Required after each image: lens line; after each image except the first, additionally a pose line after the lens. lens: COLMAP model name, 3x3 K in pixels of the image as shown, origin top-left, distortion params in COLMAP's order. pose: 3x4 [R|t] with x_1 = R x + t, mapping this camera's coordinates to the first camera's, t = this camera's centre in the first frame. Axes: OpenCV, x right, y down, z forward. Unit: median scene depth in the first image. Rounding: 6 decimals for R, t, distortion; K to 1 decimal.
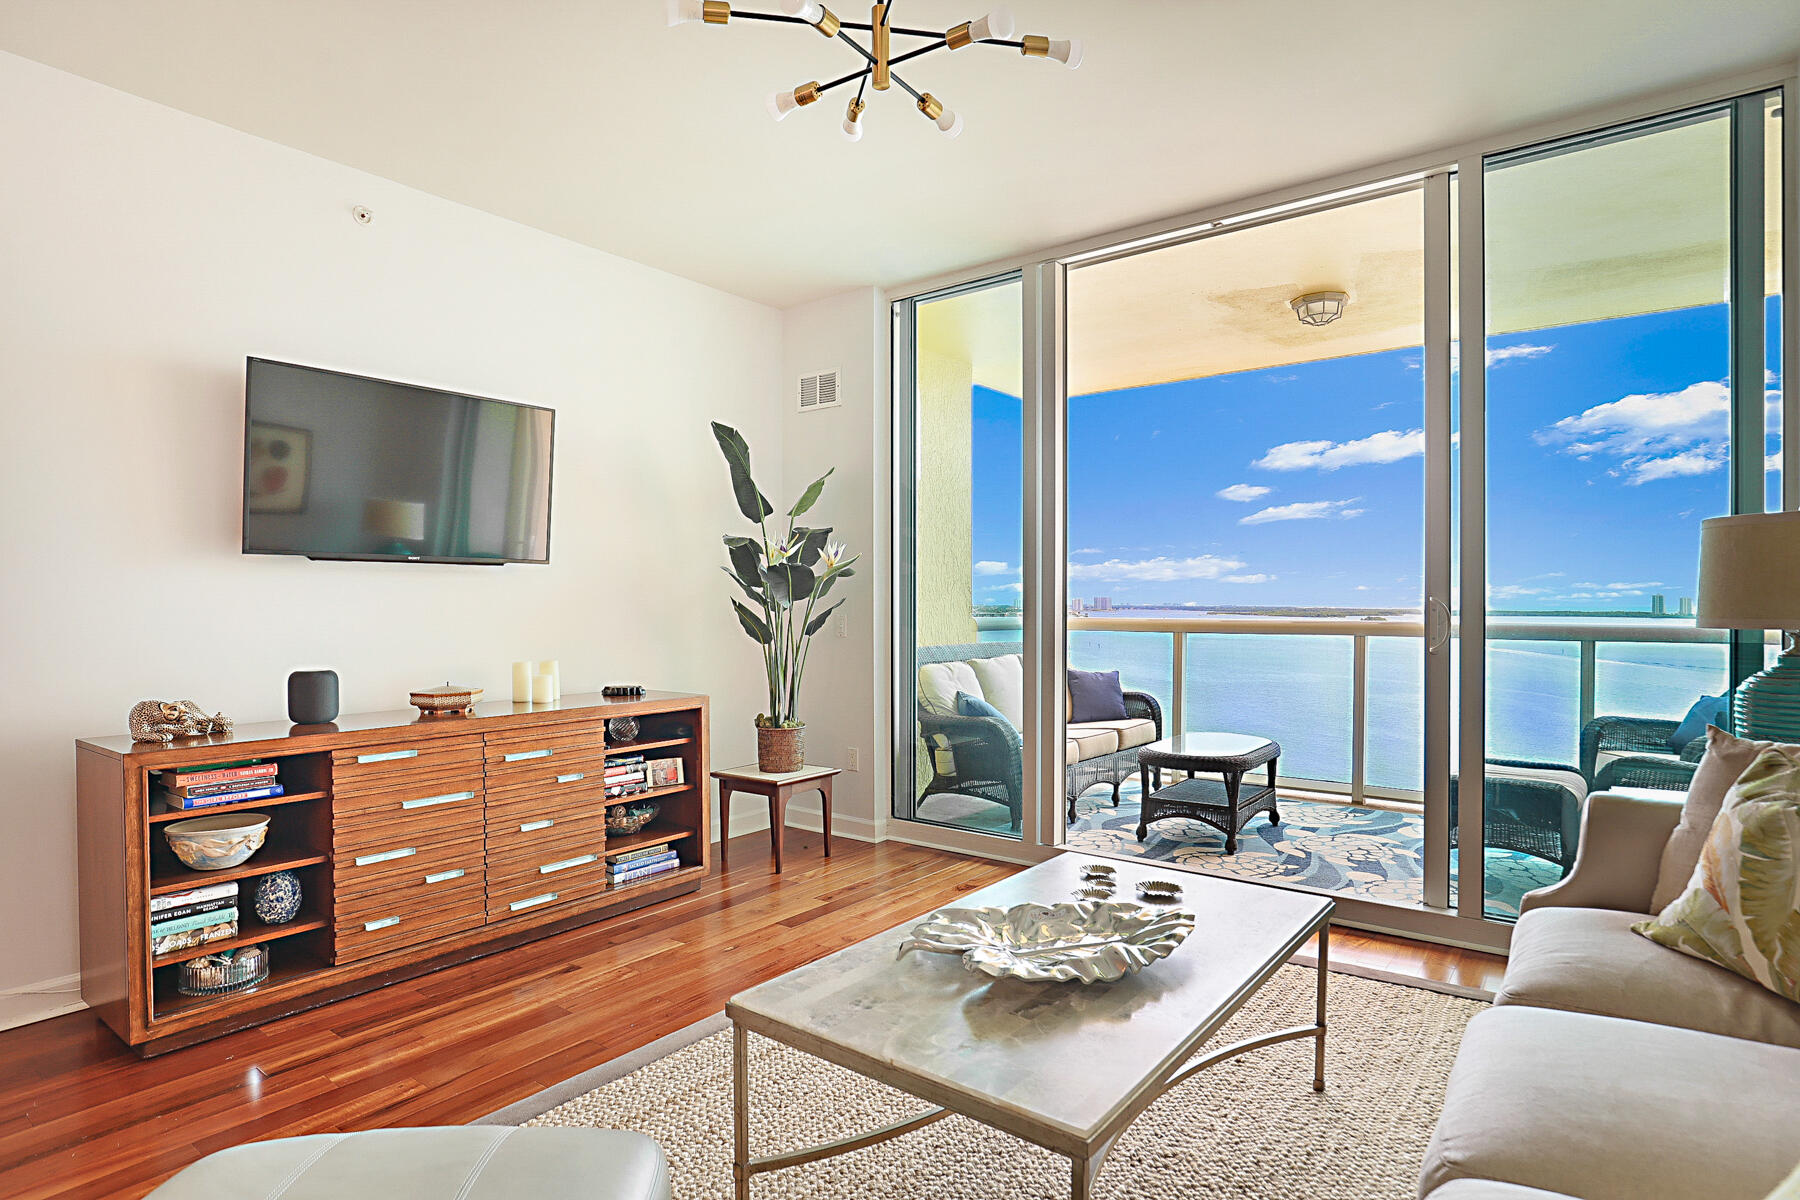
lens RADIAL K [[953.5, 0, 894.0], [0, 953.5, 608.9], [0, 0, 1]] dist [-0.023167, 0.007076]
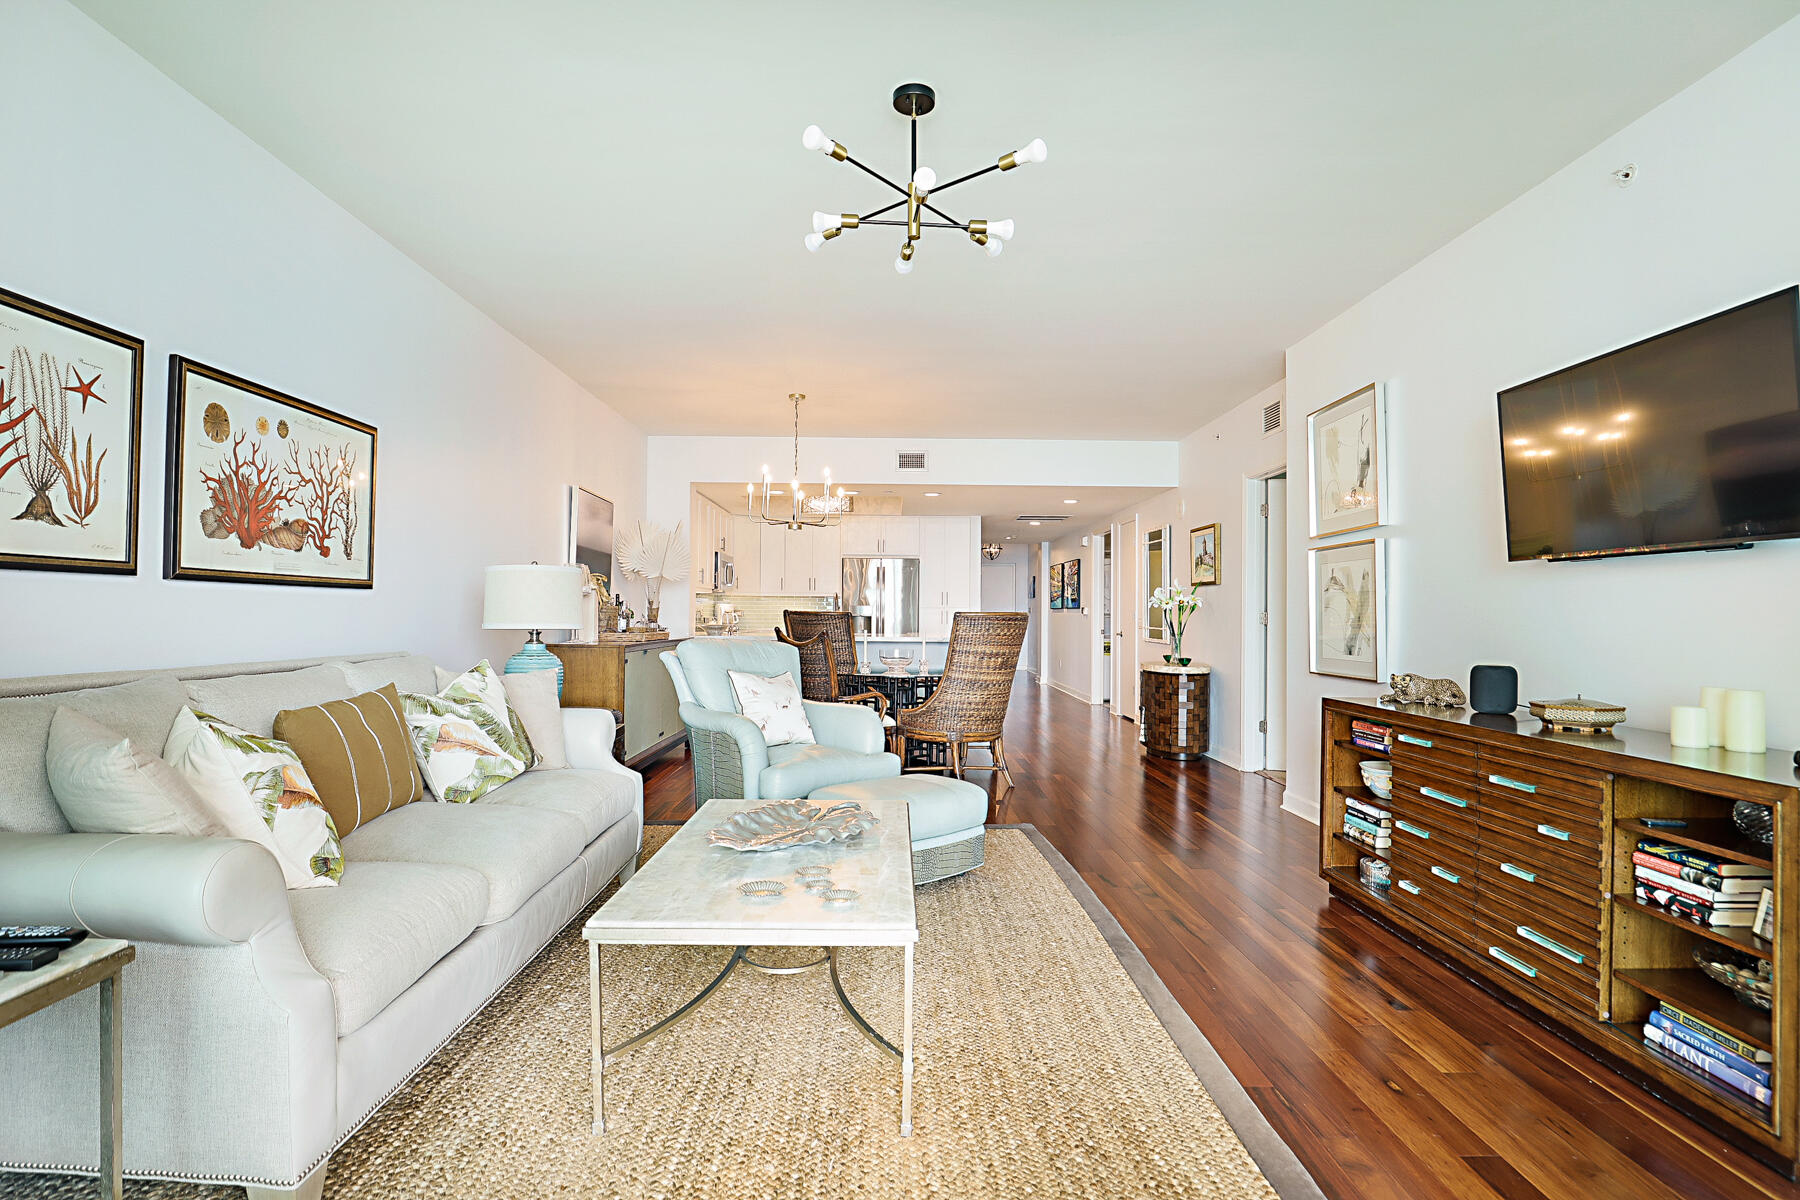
lens RADIAL K [[890.7, 0, 885.3], [0, 890.7, 604.6], [0, 0, 1]] dist [-0.027993, 0.002995]
pose [[-0.787974, -0.009318, -0.615639, 0.398277], [-0.010150, 0.999946, -0.002143, 0.002492], [0.615625, 0.004560, -0.788026, 0.956693]]
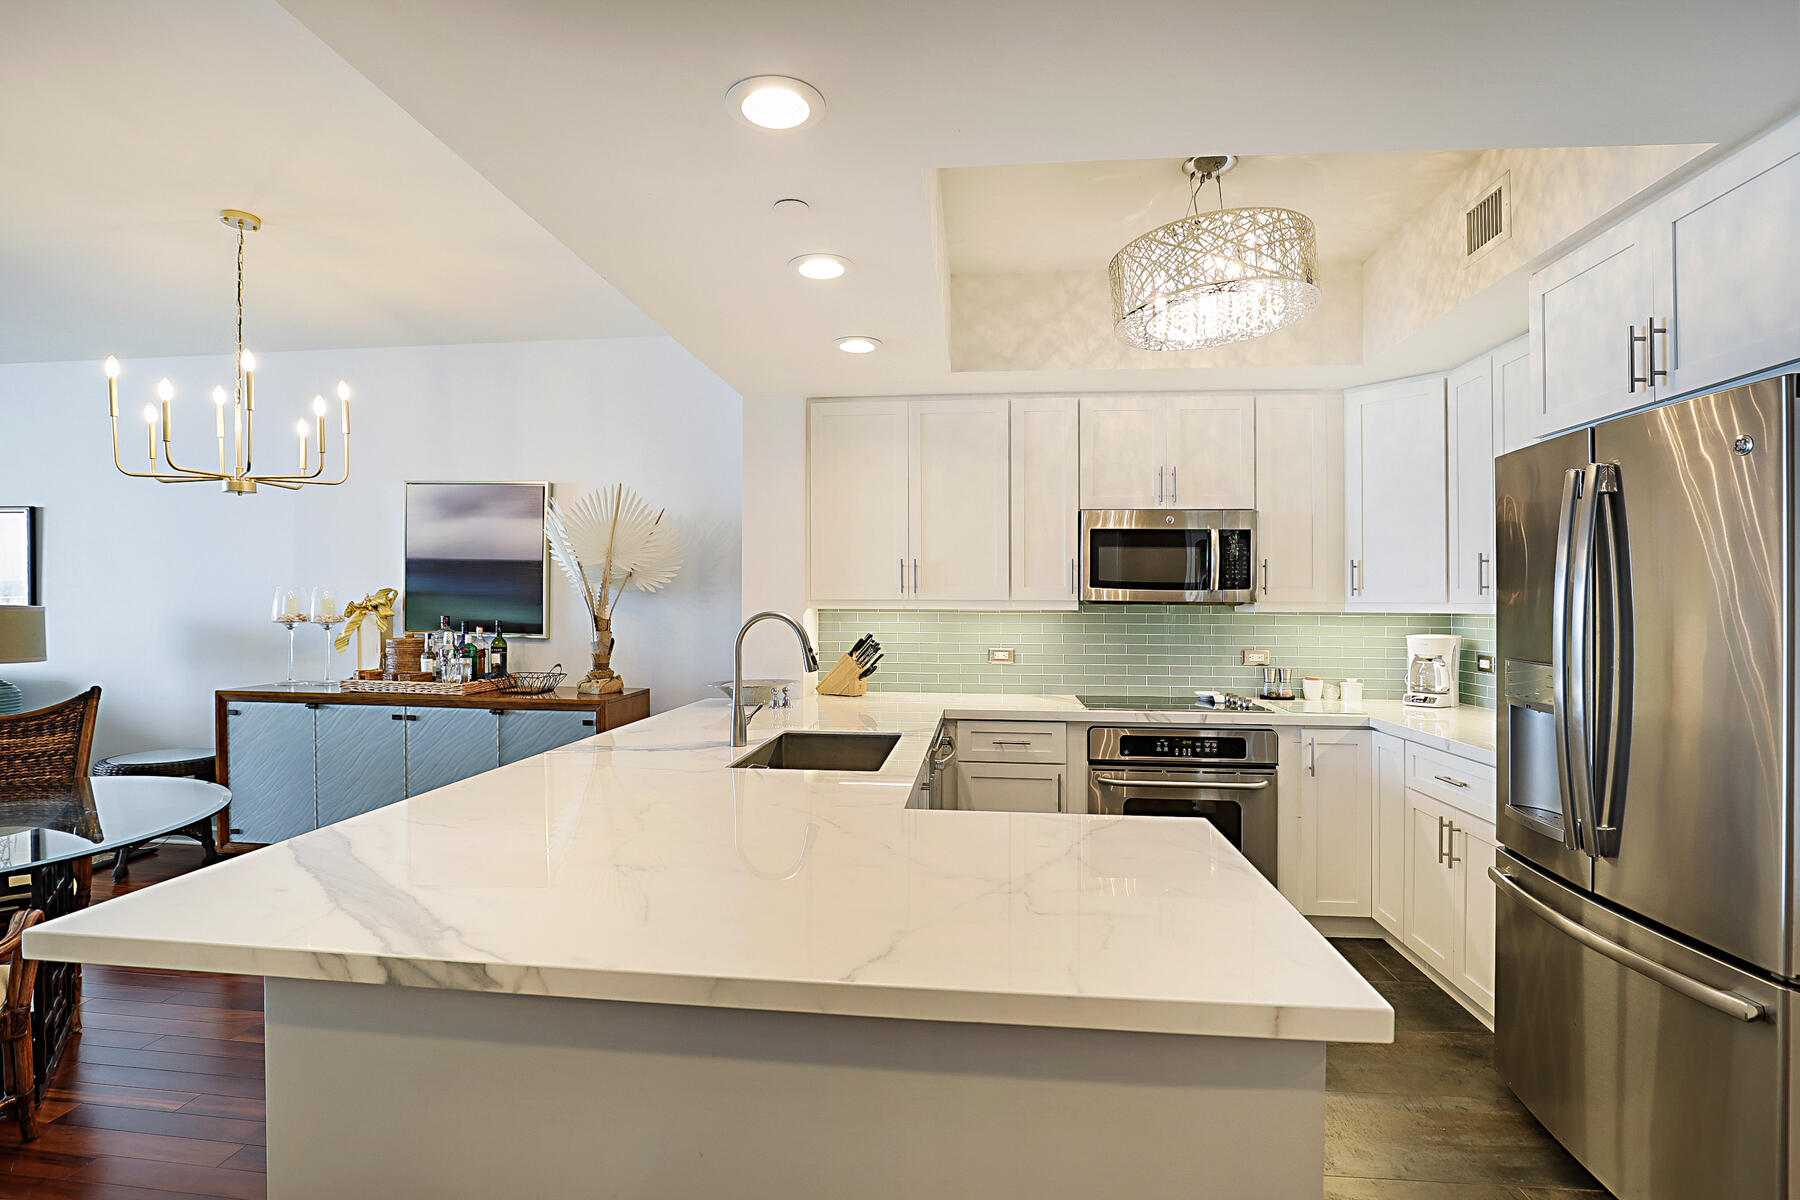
lens RADIAL K [[867.0, 0, 888.4], [0, 867.0, 584.5], [0, 0, 1]] dist [-0.026902, 0.003818]
pose [[-0.517693, 0.018774, 0.855360, -1.286470], [0.002949, 0.999792, -0.020159, -0.035353], [-0.855561, -0.007914, -0.517641, -0.417048]]
